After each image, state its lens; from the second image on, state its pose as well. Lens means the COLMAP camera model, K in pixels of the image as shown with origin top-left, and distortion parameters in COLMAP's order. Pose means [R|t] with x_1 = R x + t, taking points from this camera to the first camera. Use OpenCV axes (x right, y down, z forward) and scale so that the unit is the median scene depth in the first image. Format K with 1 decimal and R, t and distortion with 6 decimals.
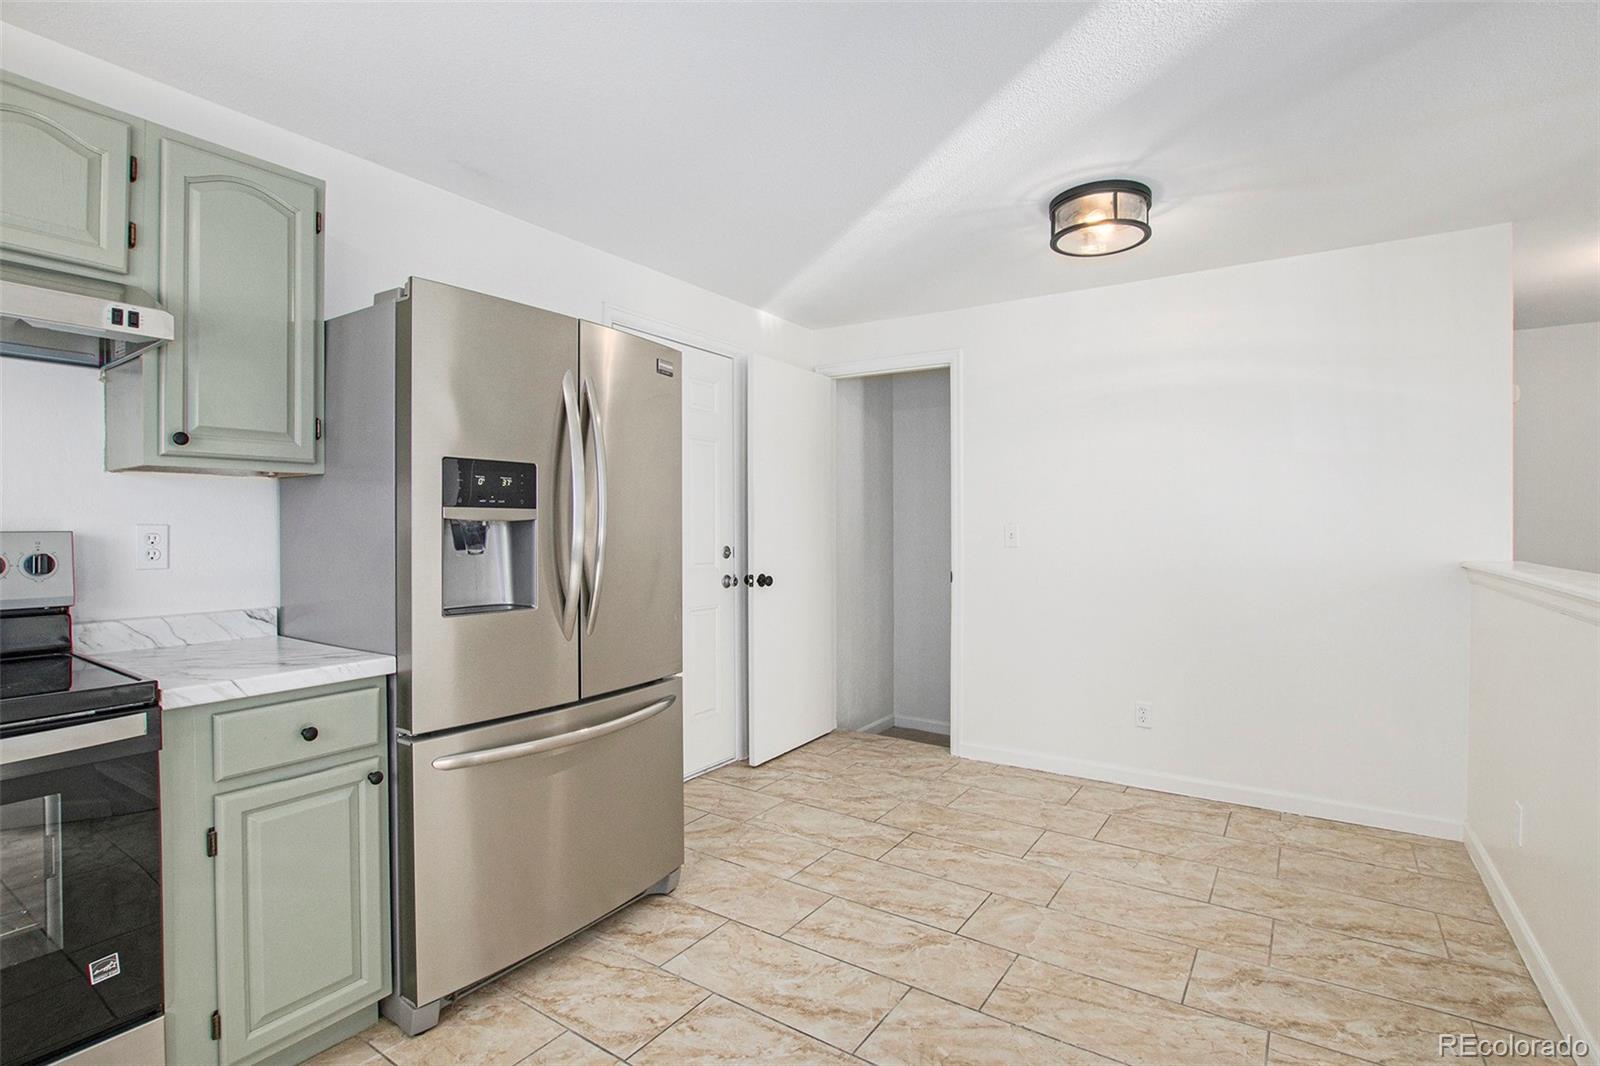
lens RADIAL K [[747.1, 0, 801.9], [0, 747.1, 527.1], [0, 0, 1]] dist [-0.028668, -0.000510]
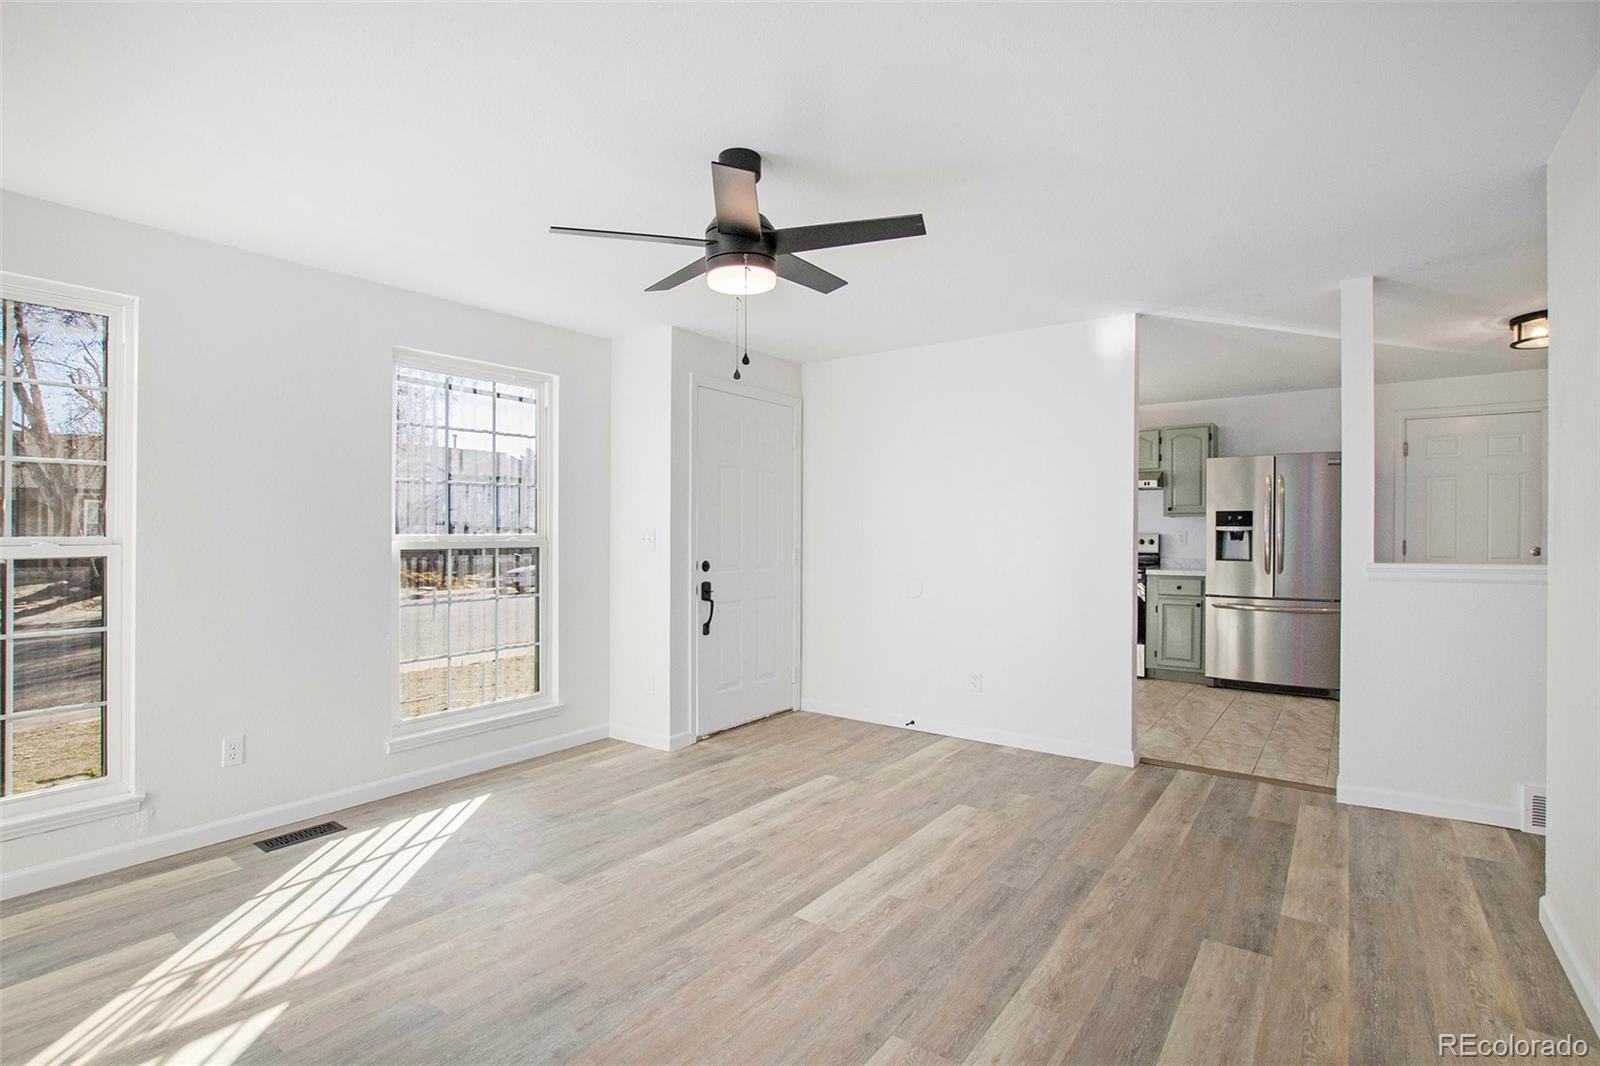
lens RADIAL K [[747.1, 0, 800.1], [0, 747.1, 532.8], [0, 0, 1]] dist [-0.028668, -0.000510]
pose [[-0.047037, -0.001945, -0.998891, 2.815510], [-0.003690, 0.999992, -0.001774, 0.012603], [0.998886, 0.003602, -0.047044, -0.662025]]
